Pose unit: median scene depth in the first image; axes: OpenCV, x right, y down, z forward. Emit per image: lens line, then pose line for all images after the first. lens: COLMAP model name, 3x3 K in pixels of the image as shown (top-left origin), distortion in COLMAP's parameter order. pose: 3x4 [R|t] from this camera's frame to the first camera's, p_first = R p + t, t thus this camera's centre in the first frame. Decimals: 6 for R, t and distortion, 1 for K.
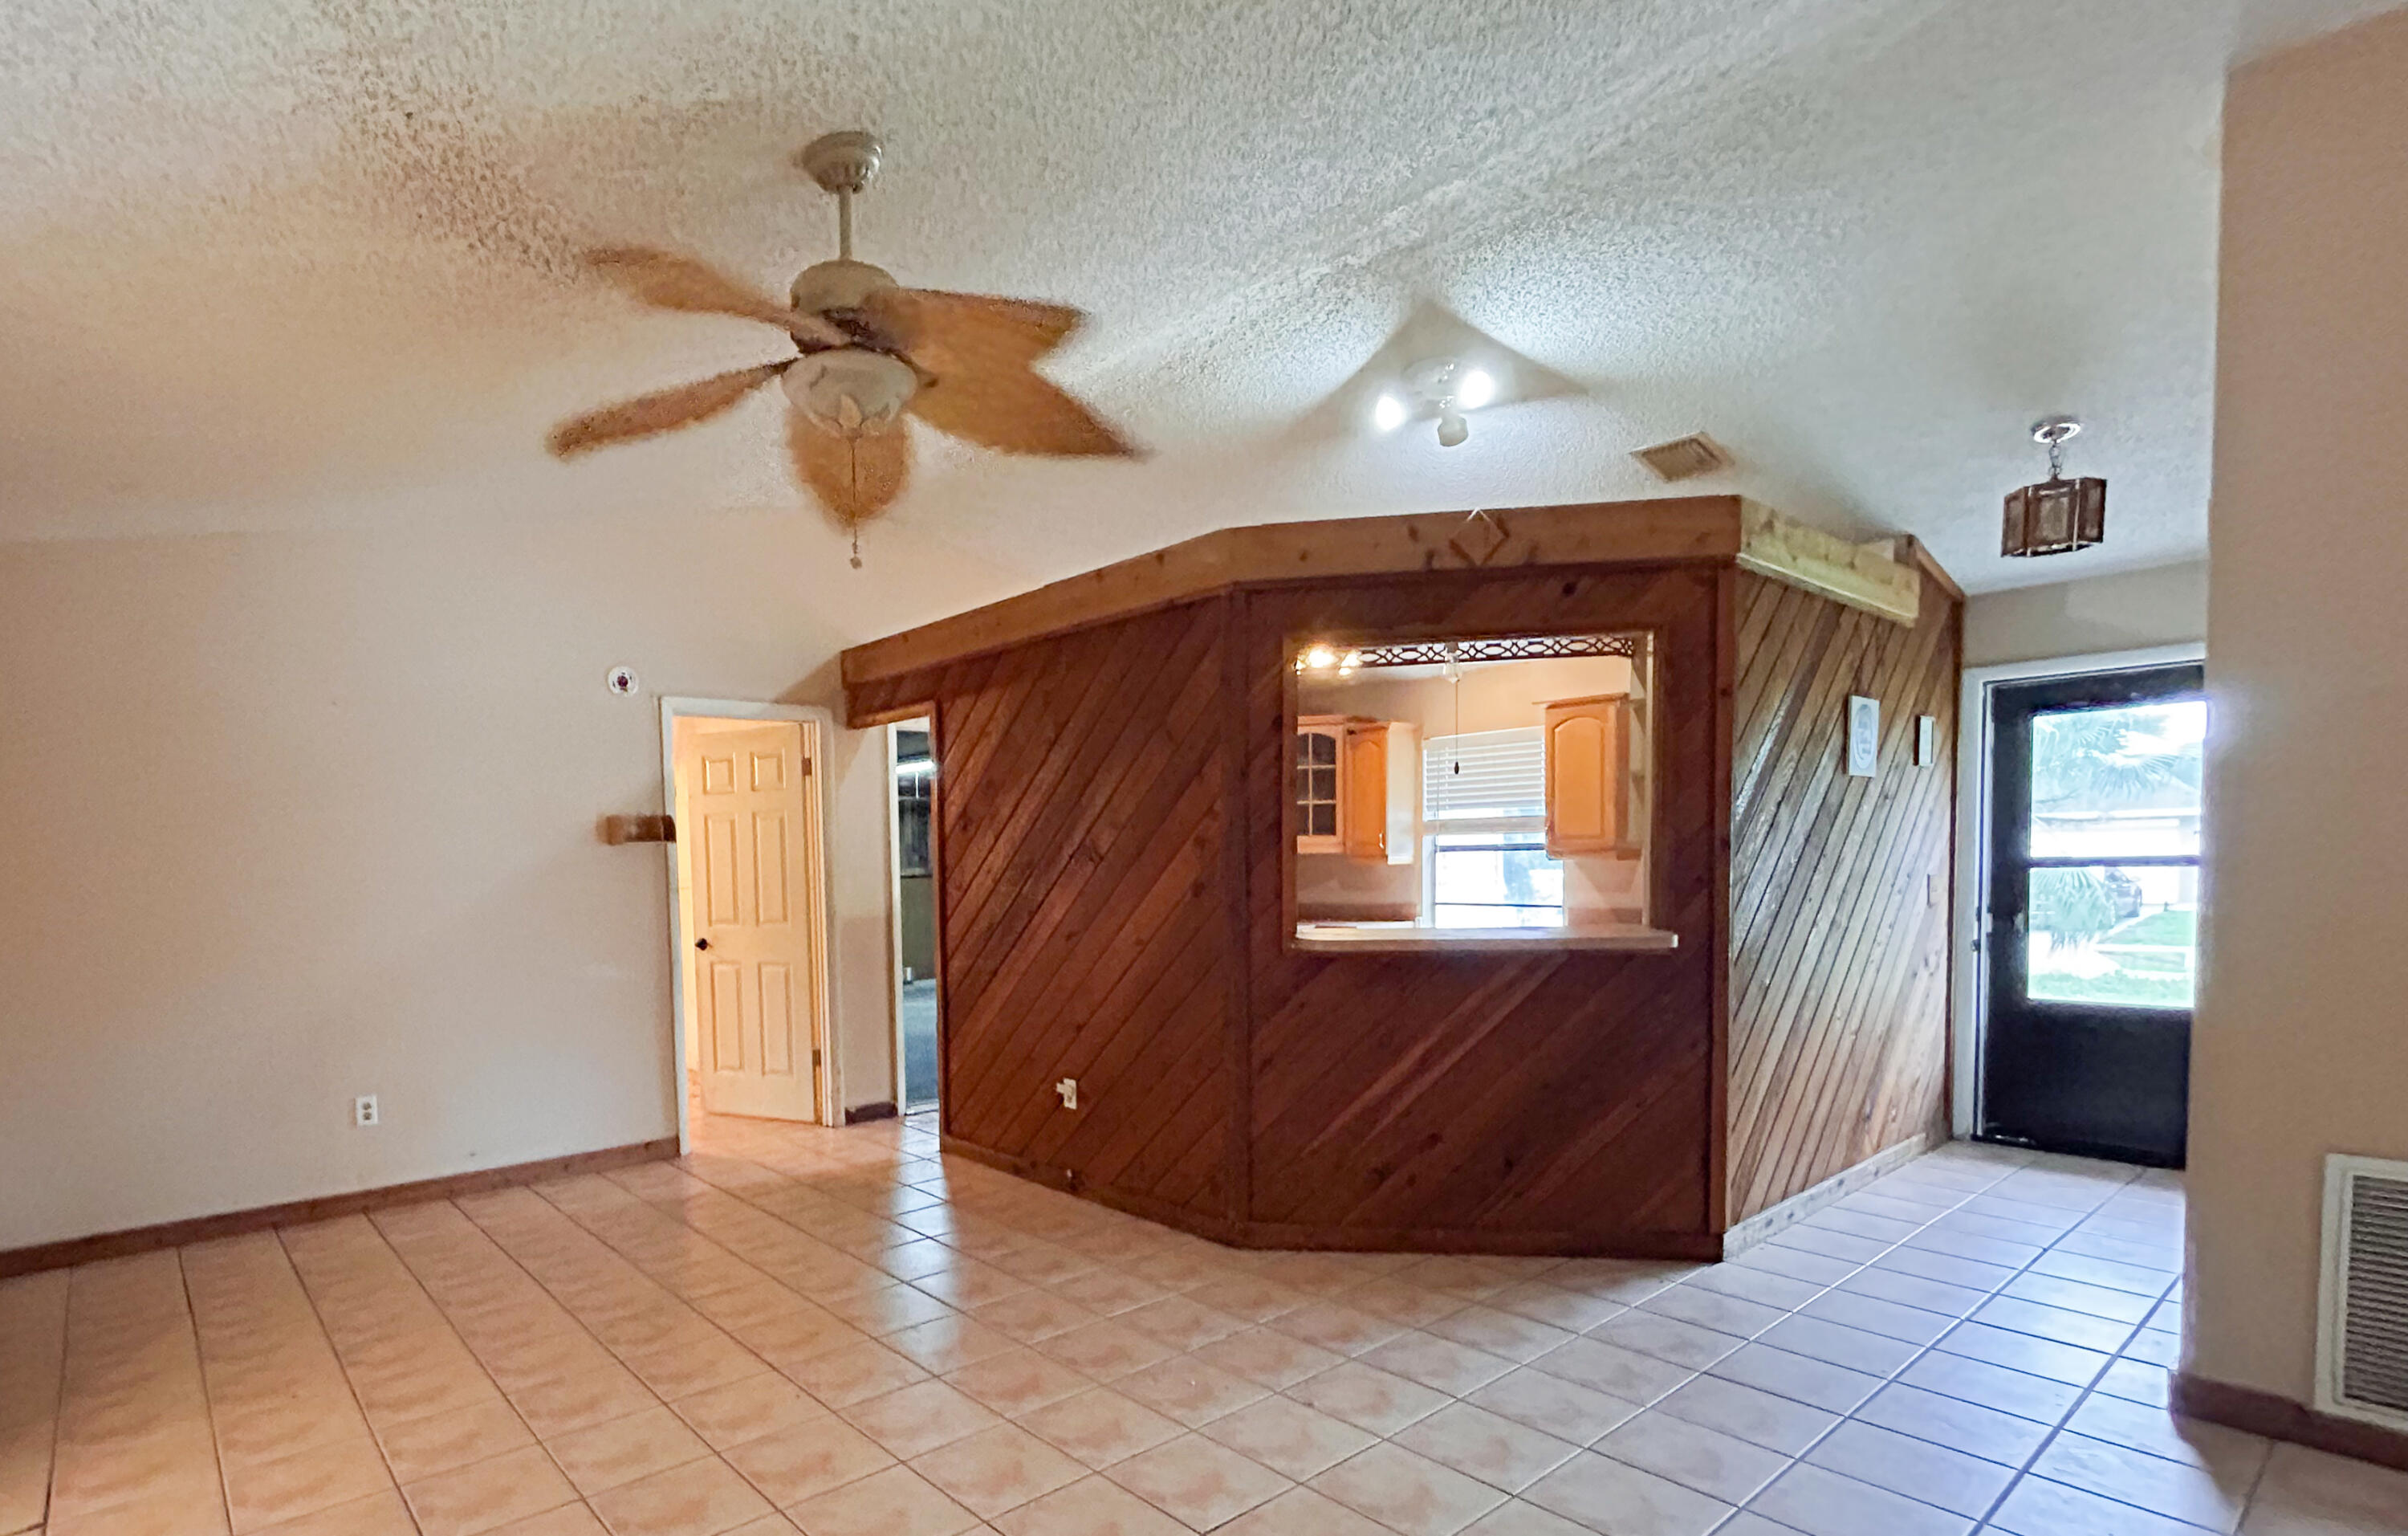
lens RADIAL K [[1125.2, 0, 1042.5], [0, 1125.2, 918.5], [0, 0, 1]] dist [-0.000395, 0.000029]
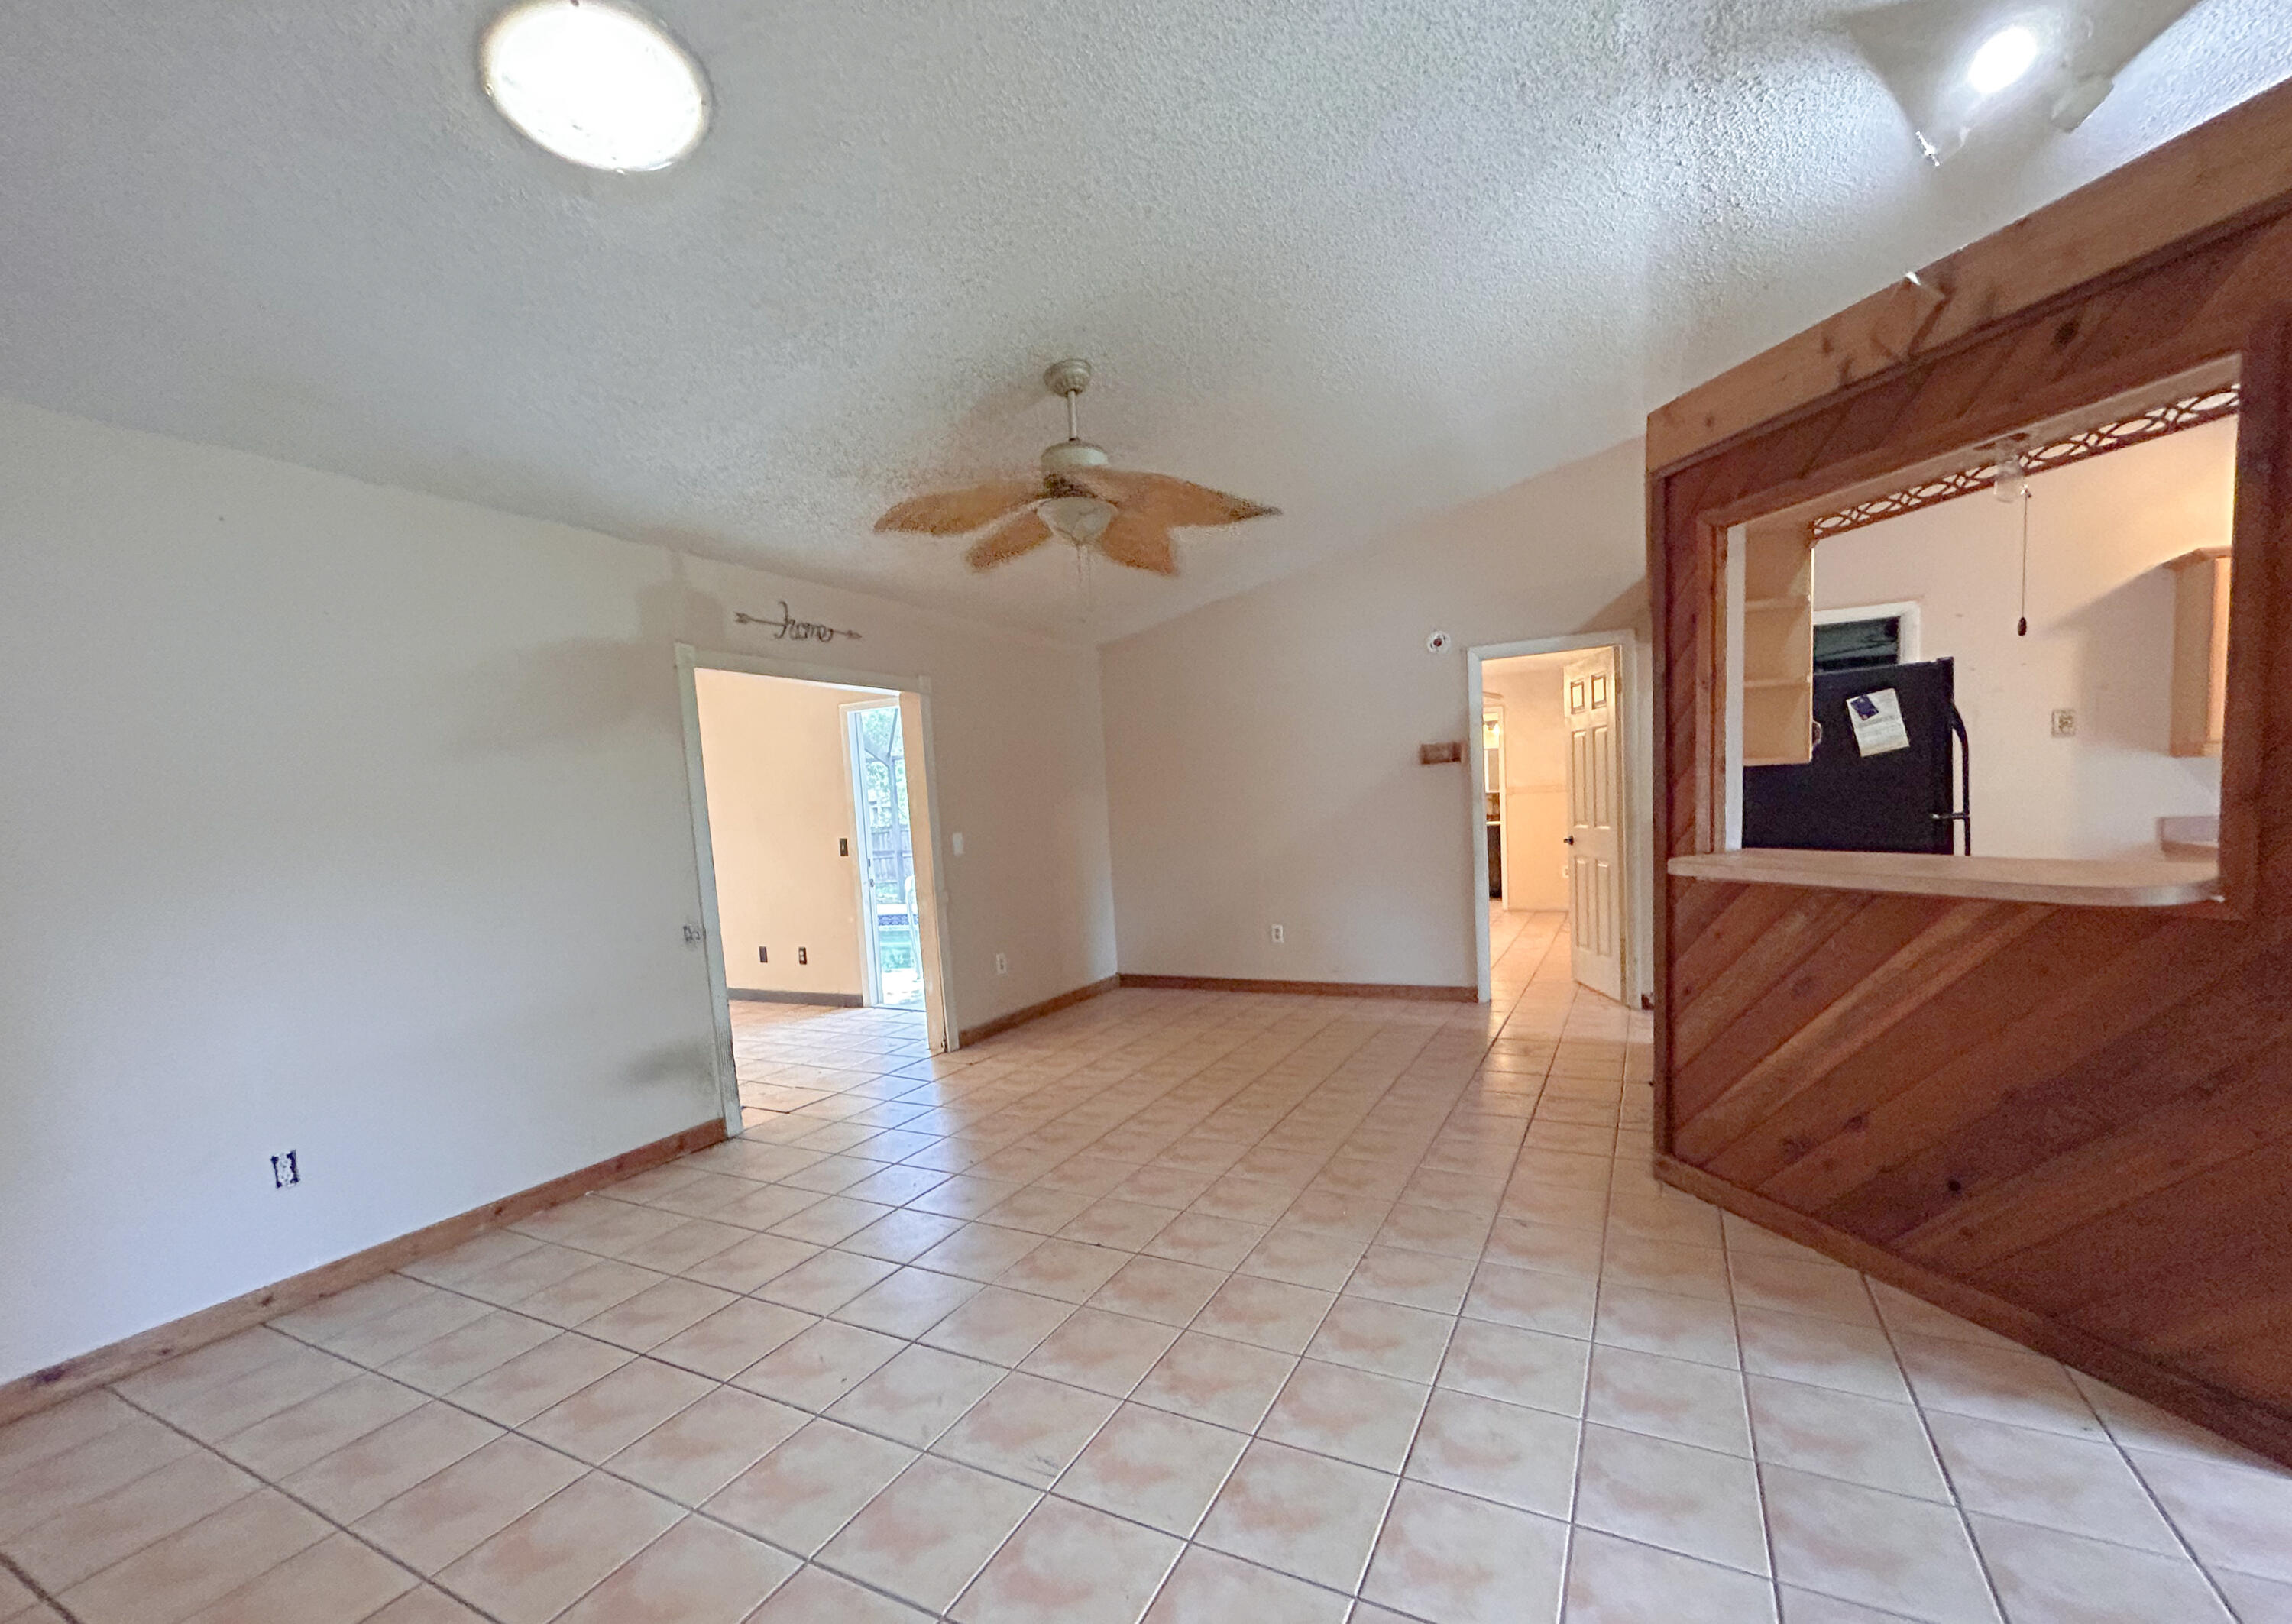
lens RADIAL K [[948.0, 0, 1175.7], [0, 948.0, 883.7], [0, 0, 1]] dist [0.002539, 0.000205]
pose [[0.452003, 0.076259, -0.888751, 0.739794], [-0.004287, 0.996513, 0.083325, -0.025096], [0.892006, -0.033853, 0.450753, 0.296618]]
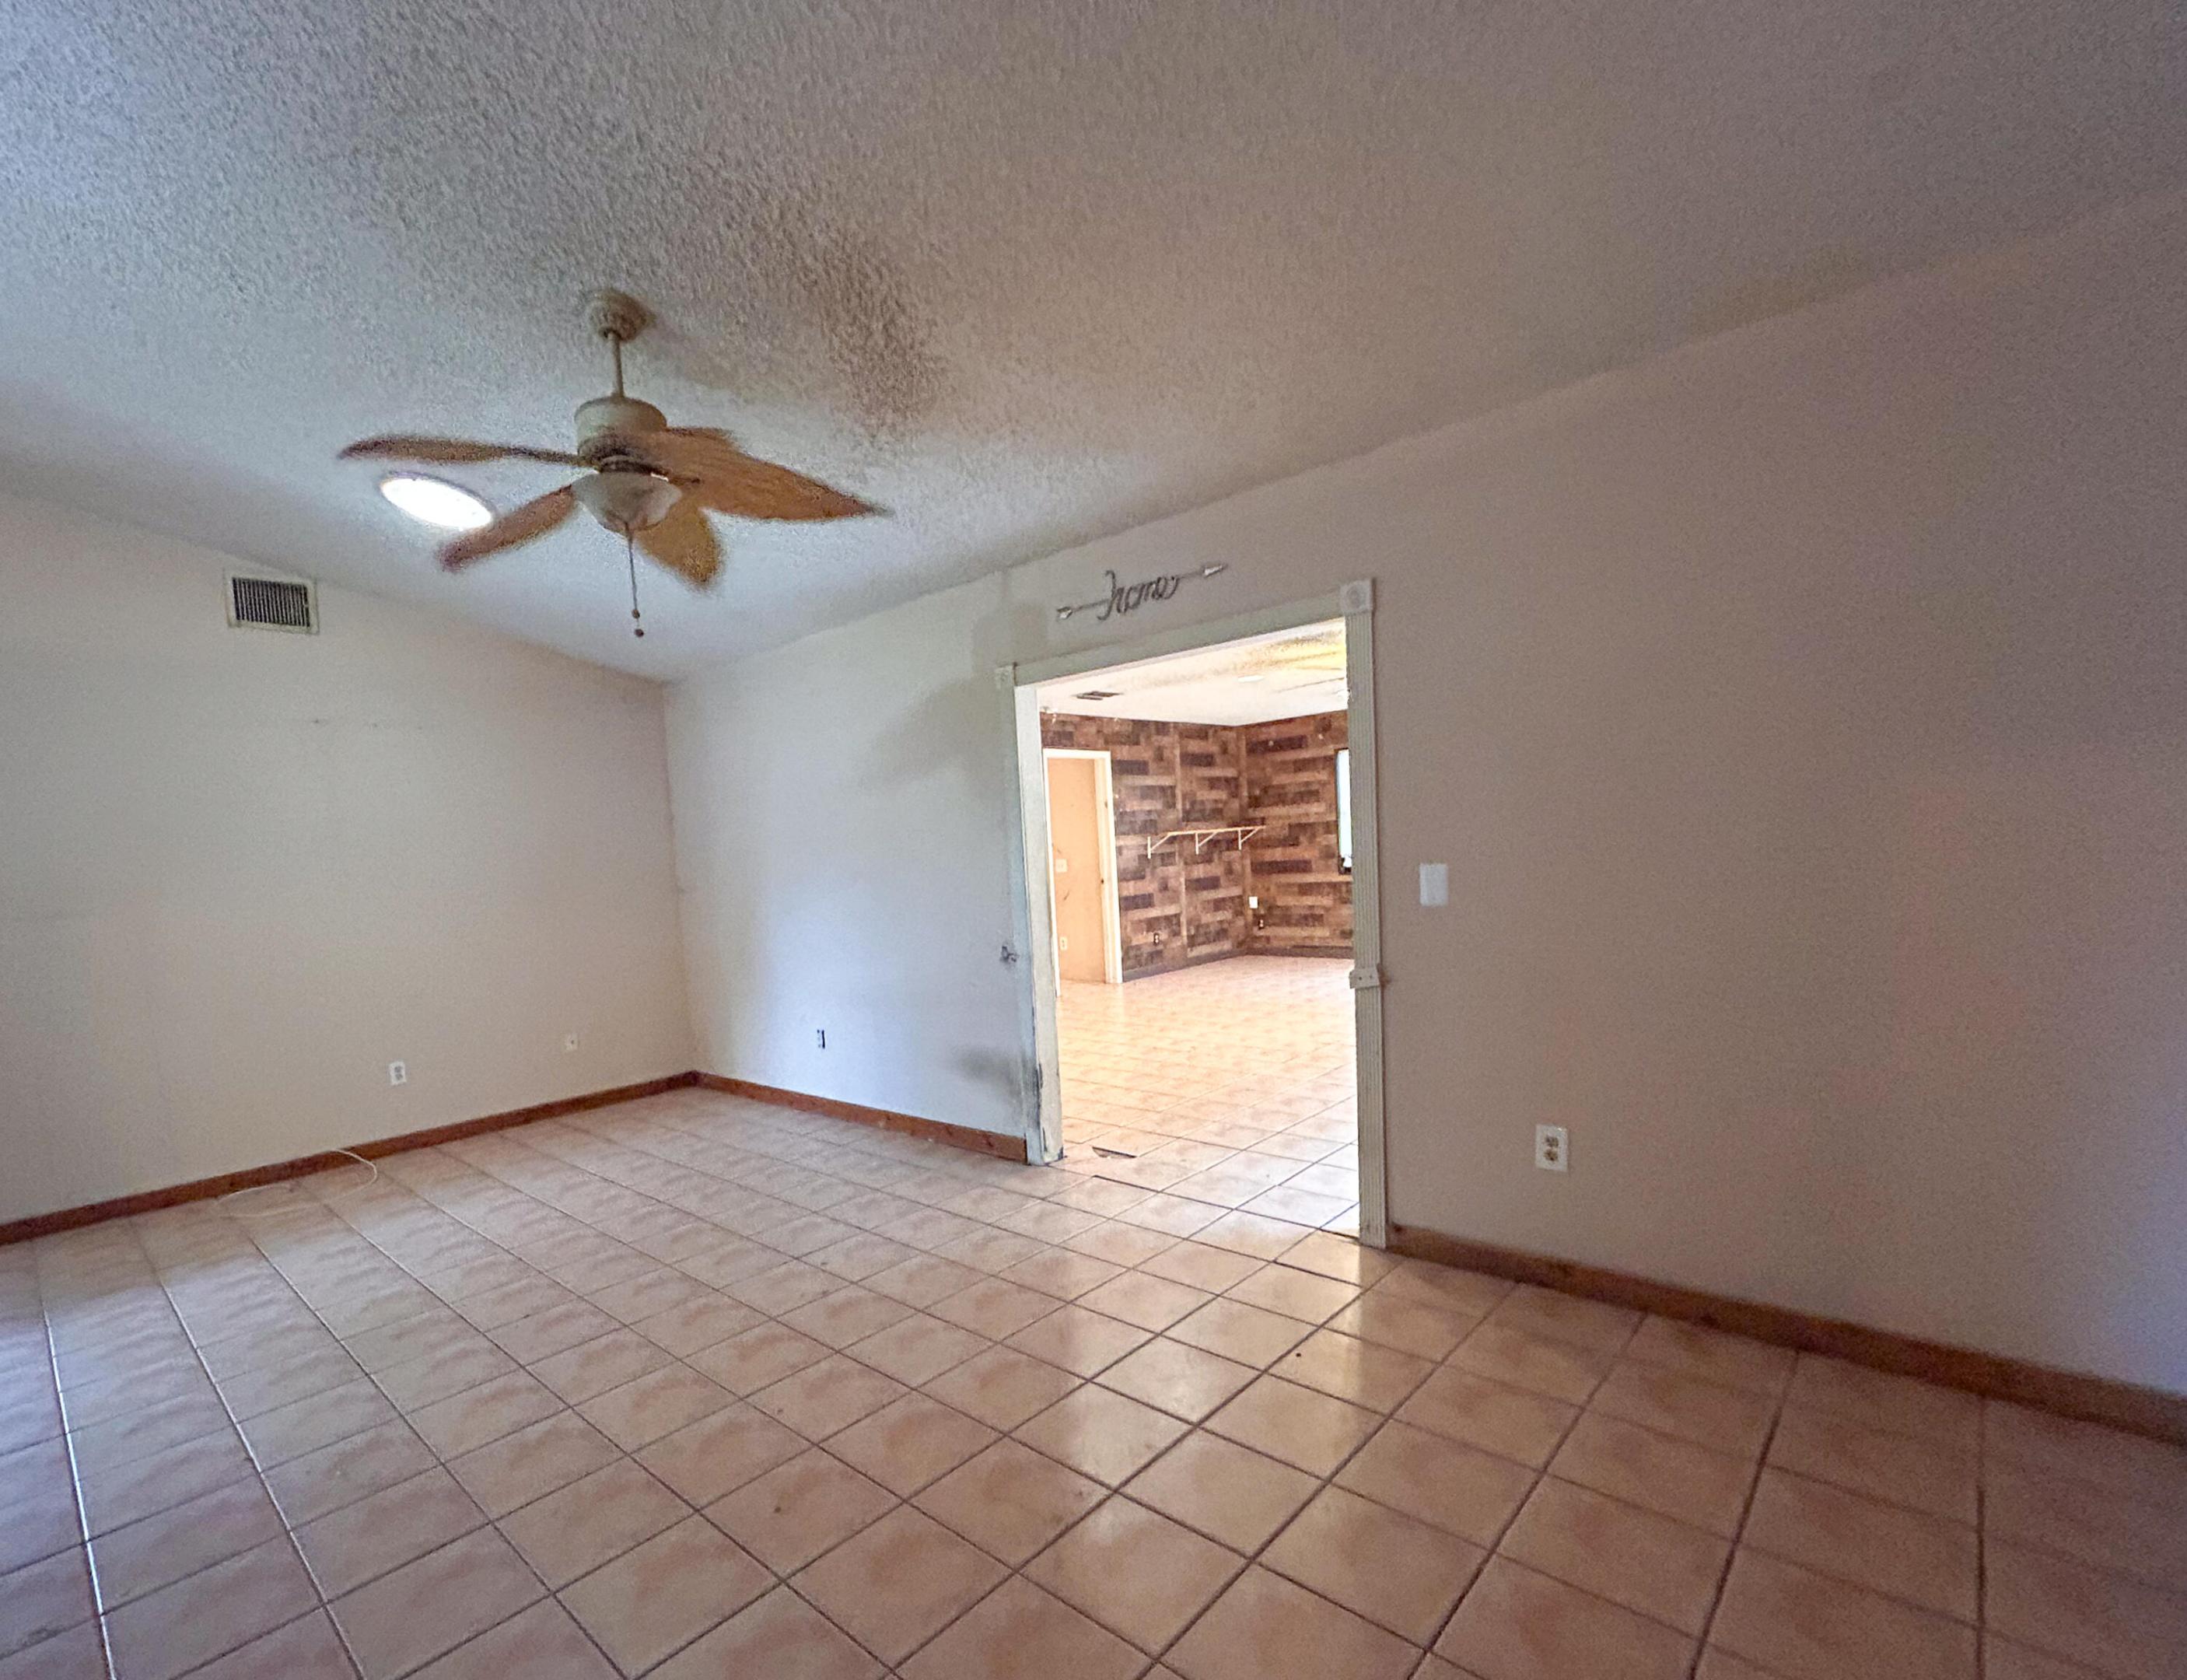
lens RADIAL K [[1005.8, 0, 937.2], [0, 1005.8, 935.3], [0, 0, 1]] dist [-0.000830, -0.000078]
pose [[-0.987845, 0.099863, -0.119118, -0.226793], [0.082806, 0.986622, 0.140428, -0.069878], [0.131548, 0.128857, -0.982899, 1.412492]]
